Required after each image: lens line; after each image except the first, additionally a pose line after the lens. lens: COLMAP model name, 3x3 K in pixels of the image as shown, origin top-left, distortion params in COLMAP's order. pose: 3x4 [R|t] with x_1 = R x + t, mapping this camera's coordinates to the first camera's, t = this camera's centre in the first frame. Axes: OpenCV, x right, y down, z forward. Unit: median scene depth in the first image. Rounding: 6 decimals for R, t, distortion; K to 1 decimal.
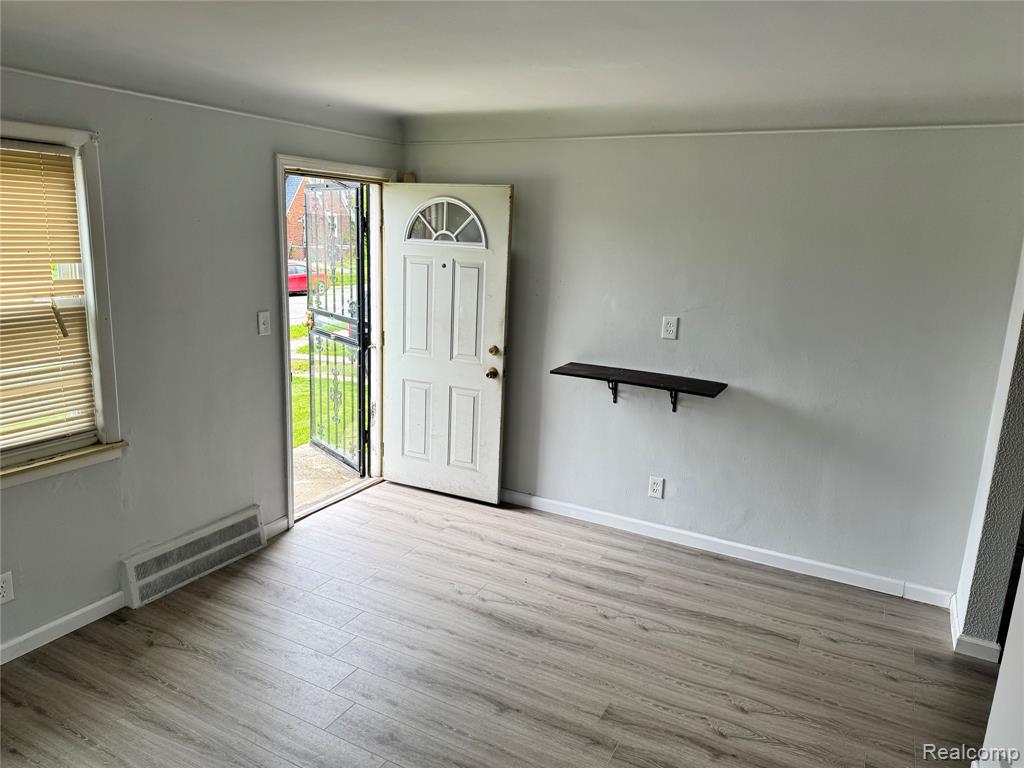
lens RADIAL K [[727.0, 0, 486.2], [0, 727.0, 389.3], [0, 0, 1]] dist [0.171510, -0.267209]
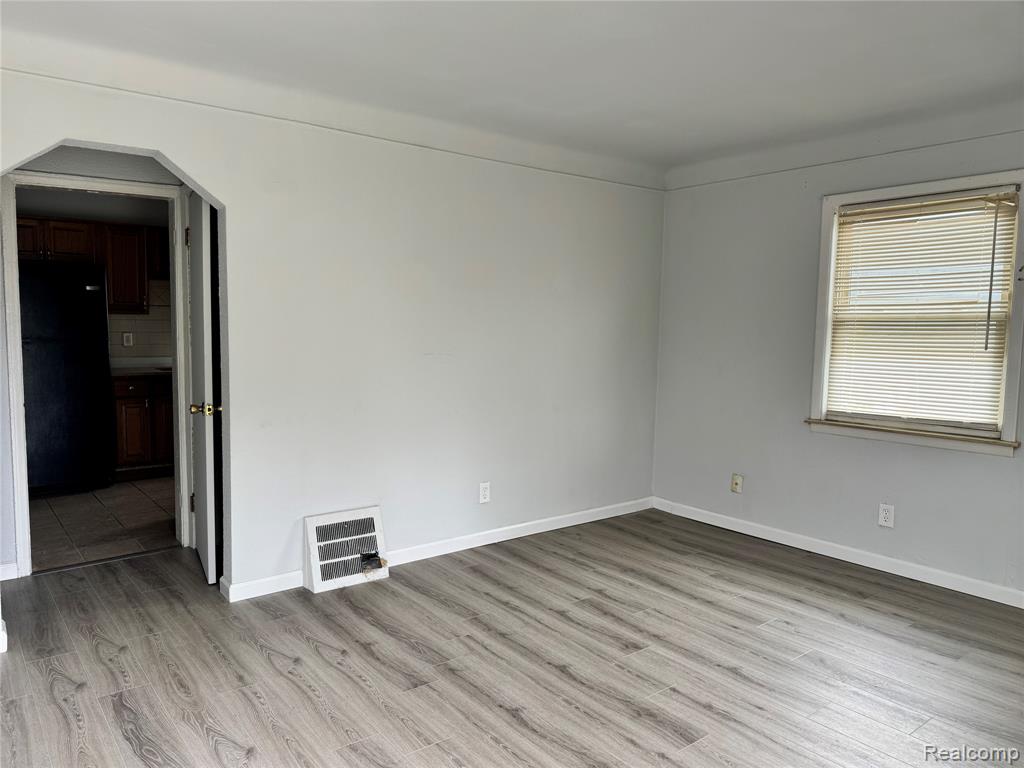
lens RADIAL K [[727.0, 0, 486.2], [0, 727.0, 389.3], [0, 0, 1]] dist [0.171510, -0.267209]
pose [[-0.913276, -0.086669, 0.398015, -0.205739], [0.045761, 0.949088, 0.311670, -0.177949], [-0.404763, 0.302855, -0.862813, 1.246076]]
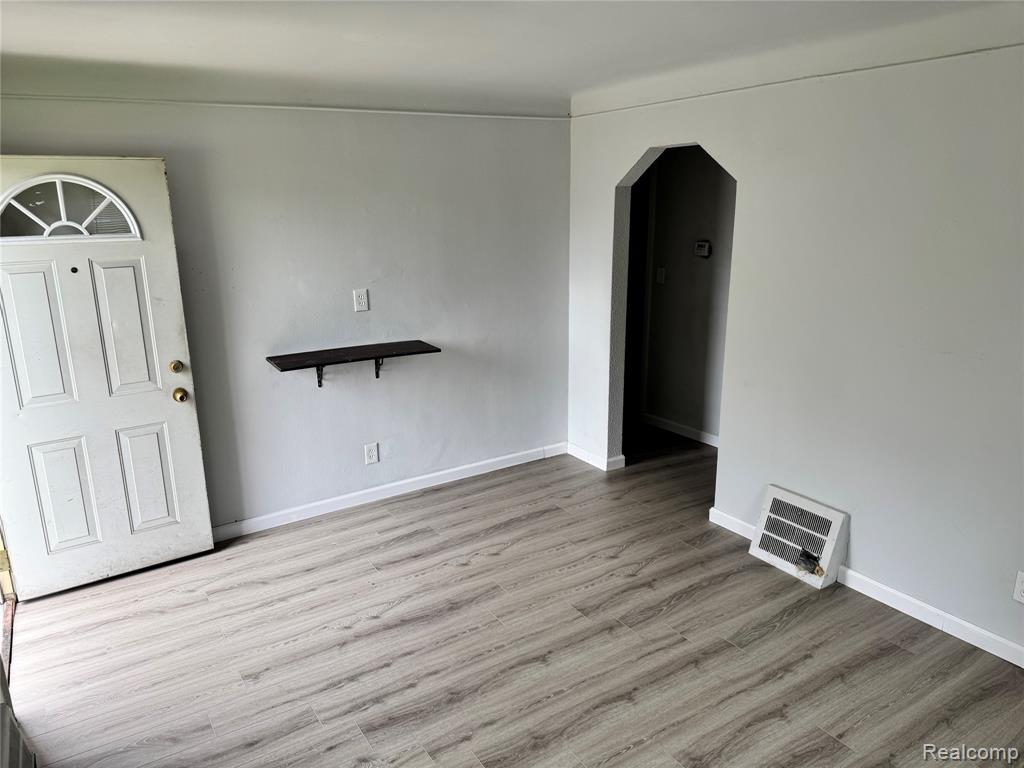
lens RADIAL K [[717.2, 0, 493.7], [0, 717.2, 384.4], [0, 0, 1]] dist [0.156952, -0.193975]
pose [[0.486199, -0.264154, 0.832966, -0.576908], [0.230722, 0.958196, 0.169196, -0.106071], [-0.842839, 0.109920, 0.526820, 0.340025]]
